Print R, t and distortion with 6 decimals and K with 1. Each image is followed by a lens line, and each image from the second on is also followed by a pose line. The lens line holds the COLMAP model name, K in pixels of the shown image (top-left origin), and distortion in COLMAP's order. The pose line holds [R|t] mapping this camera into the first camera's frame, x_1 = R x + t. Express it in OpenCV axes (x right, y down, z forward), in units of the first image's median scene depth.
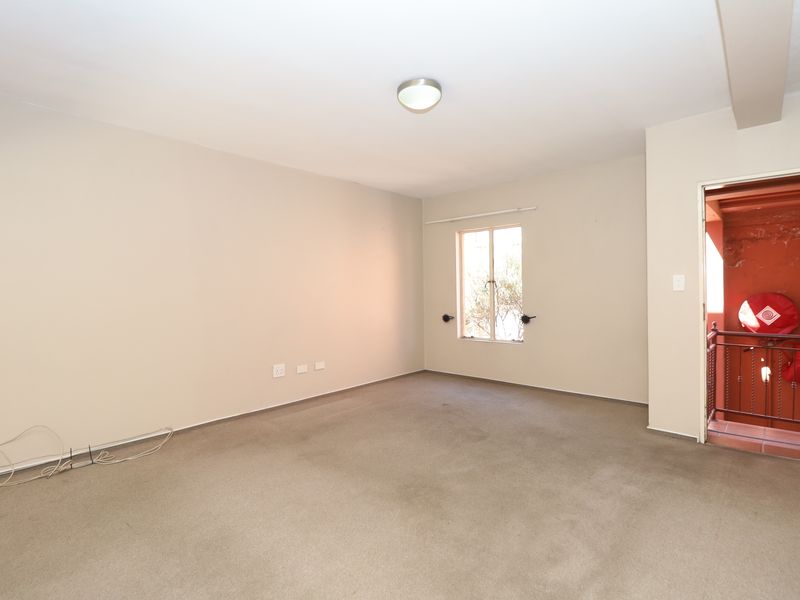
lens RADIAL K [[410.9, 0, 404.0], [0, 410.9, 297.2], [0, 0, 1]] dist [-0.009387, -0.009041]
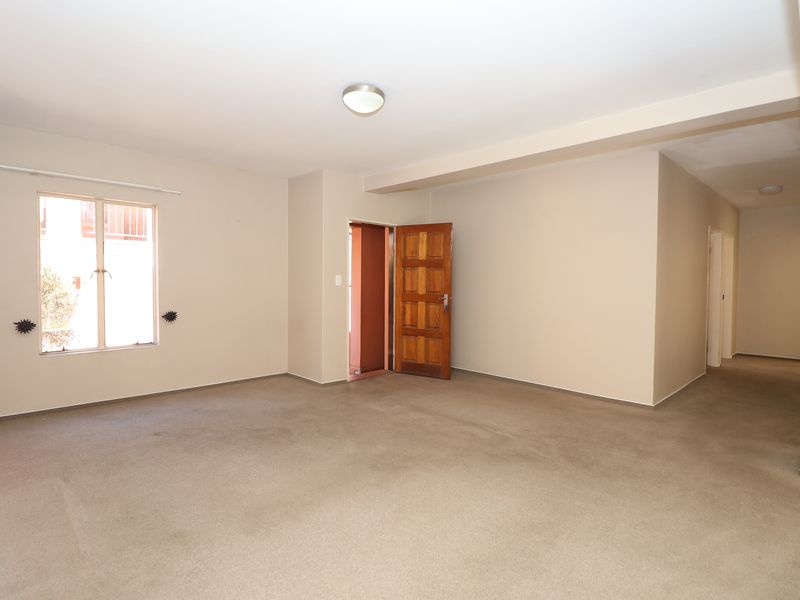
lens RADIAL K [[410.9, 0, 404.1], [0, 410.9, 297.9], [0, 0, 1]] dist [-0.009387, -0.009041]
pose [[0.068959, -0.027963, 0.997227, -0.765885], [0.003543, 0.999608, 0.027785, -0.012041], [-0.997613, 0.001617, 0.069031, 0.609815]]
